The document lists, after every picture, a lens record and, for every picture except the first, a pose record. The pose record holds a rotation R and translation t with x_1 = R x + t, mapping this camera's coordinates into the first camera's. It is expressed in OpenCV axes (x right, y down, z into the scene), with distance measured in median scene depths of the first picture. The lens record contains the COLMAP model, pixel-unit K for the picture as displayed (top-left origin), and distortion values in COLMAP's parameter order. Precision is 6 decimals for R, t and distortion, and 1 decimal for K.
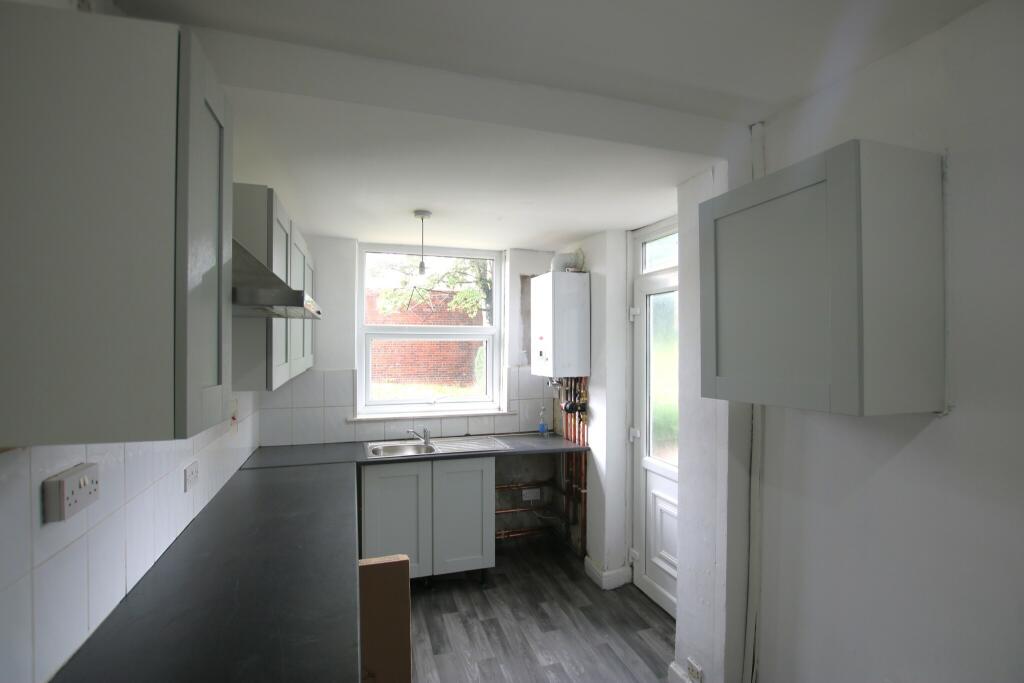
lens RADIAL K [[490.6, 0, 509.0], [0, 490.6, 345.6], [0, 0, 1]] dist [-0.029104, 0.002037]
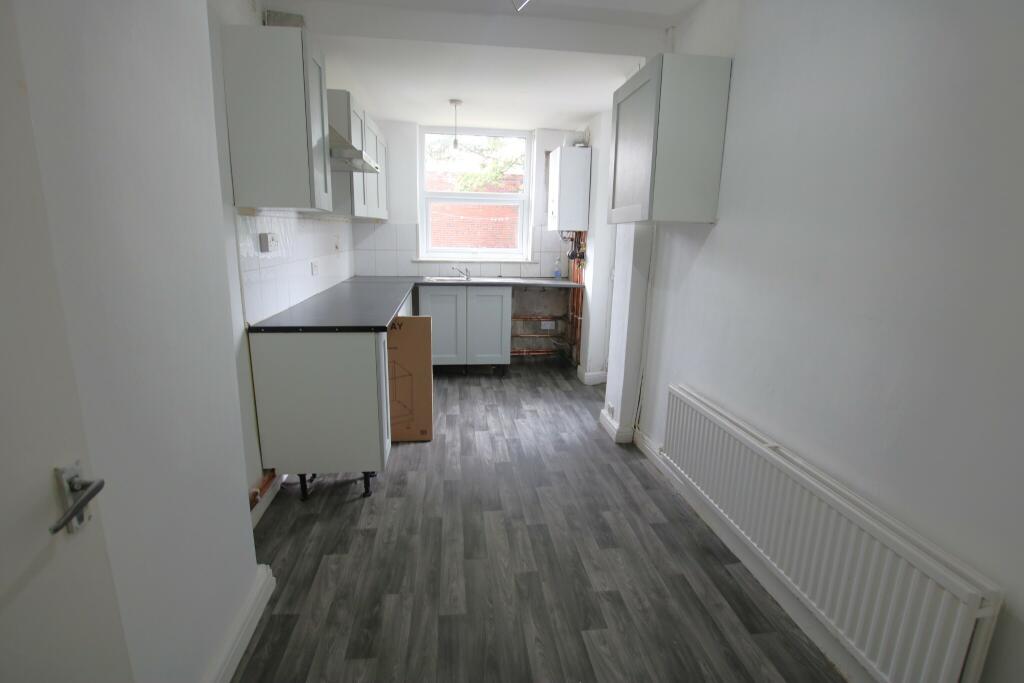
lens RADIAL K [[490.6, 0, 509.0], [0, 490.6, 345.6], [0, 0, 1]] dist [-0.029104, 0.002037]
pose [[0.982143, 0.060737, -0.178063, 0.219810], [-0.020781, 0.975686, 0.218186, 0.084486], [0.186985, -0.210590, 0.959525, -0.373607]]
